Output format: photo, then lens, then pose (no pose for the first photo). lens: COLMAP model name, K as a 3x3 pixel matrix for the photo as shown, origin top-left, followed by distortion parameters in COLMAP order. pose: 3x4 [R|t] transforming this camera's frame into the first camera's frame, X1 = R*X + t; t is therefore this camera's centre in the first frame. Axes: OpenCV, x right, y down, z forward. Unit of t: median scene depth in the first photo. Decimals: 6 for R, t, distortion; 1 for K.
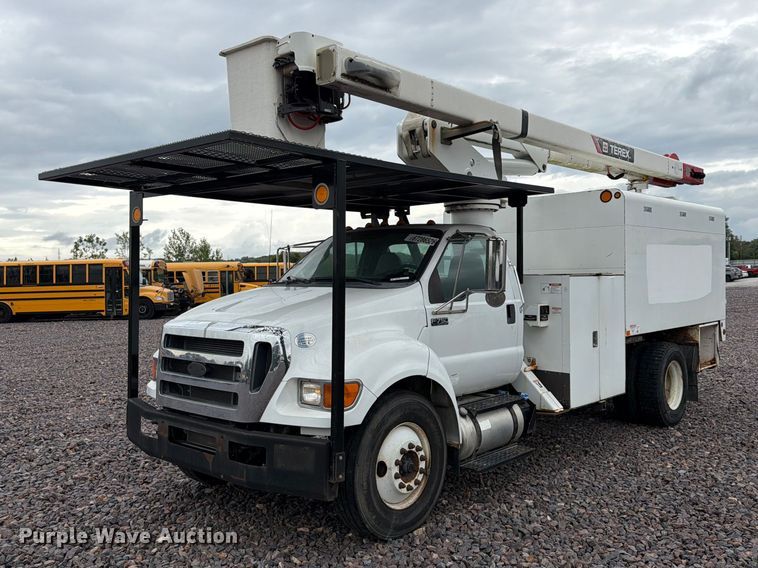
lens RADIAL K [[721.8, 0, 379.0], [0, 721.8, 284.0], [0, 0, 1]] dist [0.001650, -0.007882]
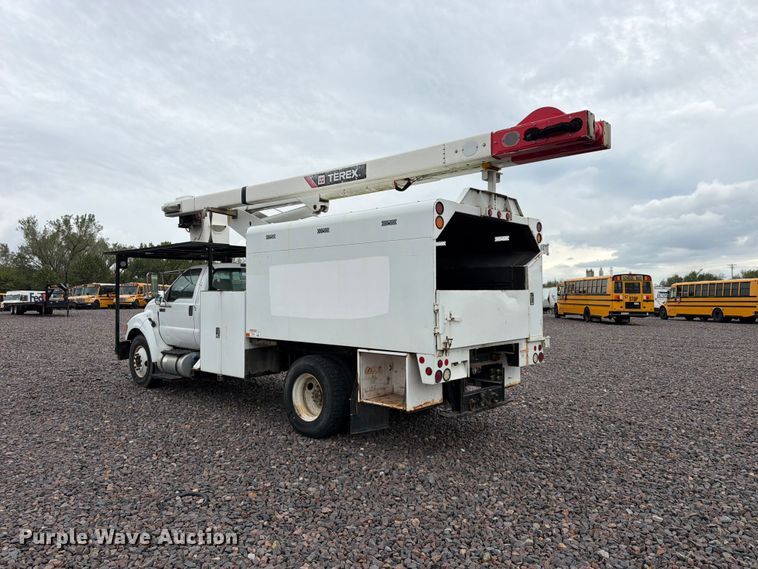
lens RADIAL K [[554.6, 0, 379.0], [0, 554.6, 284.5], [0, 0, 1]] dist [0.068886, -0.001920]
pose [[-0.017039, -0.005101, -0.999842, 1.367856], [-0.011942, 0.999917, -0.004898, -0.021474], [0.999784, 0.011856, -0.017099, 1.263919]]
